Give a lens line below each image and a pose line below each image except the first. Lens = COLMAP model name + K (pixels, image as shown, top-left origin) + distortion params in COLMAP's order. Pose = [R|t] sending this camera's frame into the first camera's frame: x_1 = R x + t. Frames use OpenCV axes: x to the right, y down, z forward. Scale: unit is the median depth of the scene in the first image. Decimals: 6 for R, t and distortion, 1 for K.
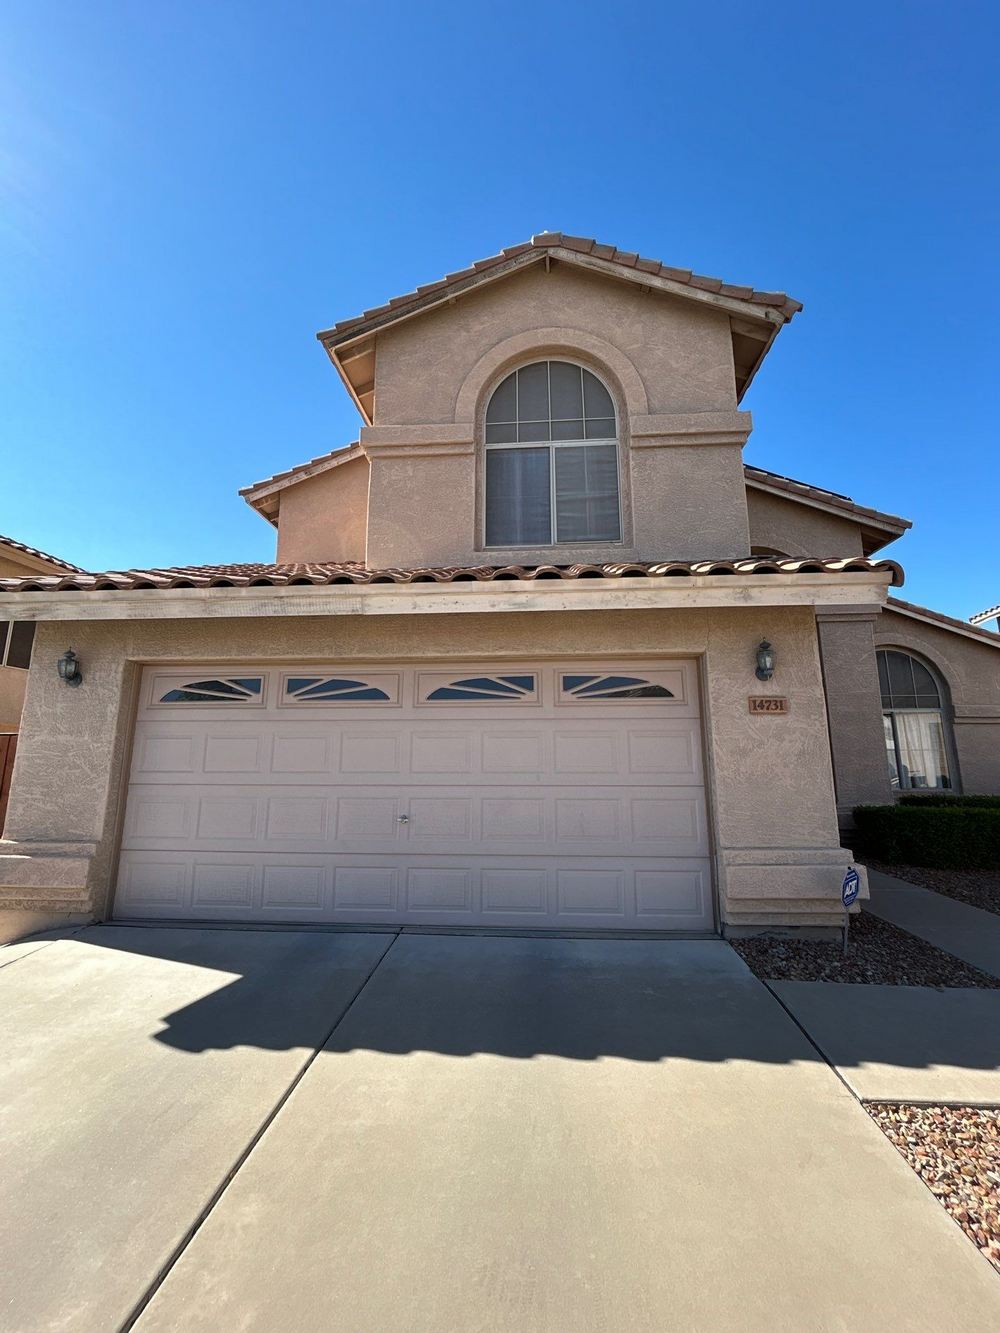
lens RADIAL K [[537.2, 0, 500.0], [0, 537.2, 666.5], [0, 0, 1]] dist [-0.000431, 0.000011]
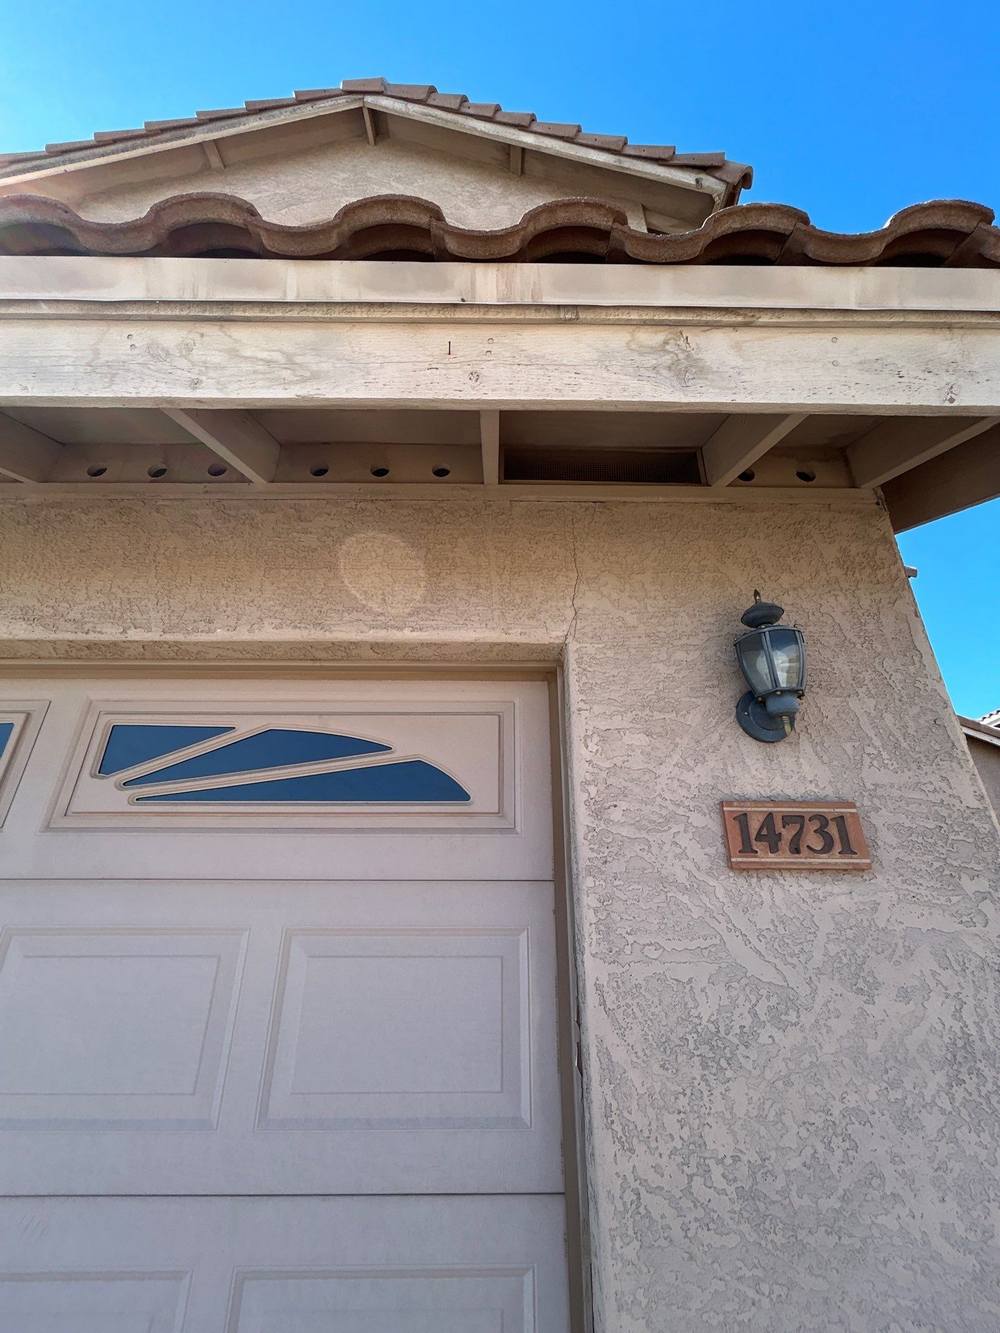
lens RADIAL K [[537.2, 0, 500.0], [0, 537.2, 666.5], [0, 0, 1]] dist [-0.000431, 0.000011]
pose [[0.996905, 0.034413, 0.070683, 0.331693], [-0.017837, 0.974664, -0.222962, 0.052551], [-0.076565, 0.221011, 0.972261, 0.731110]]
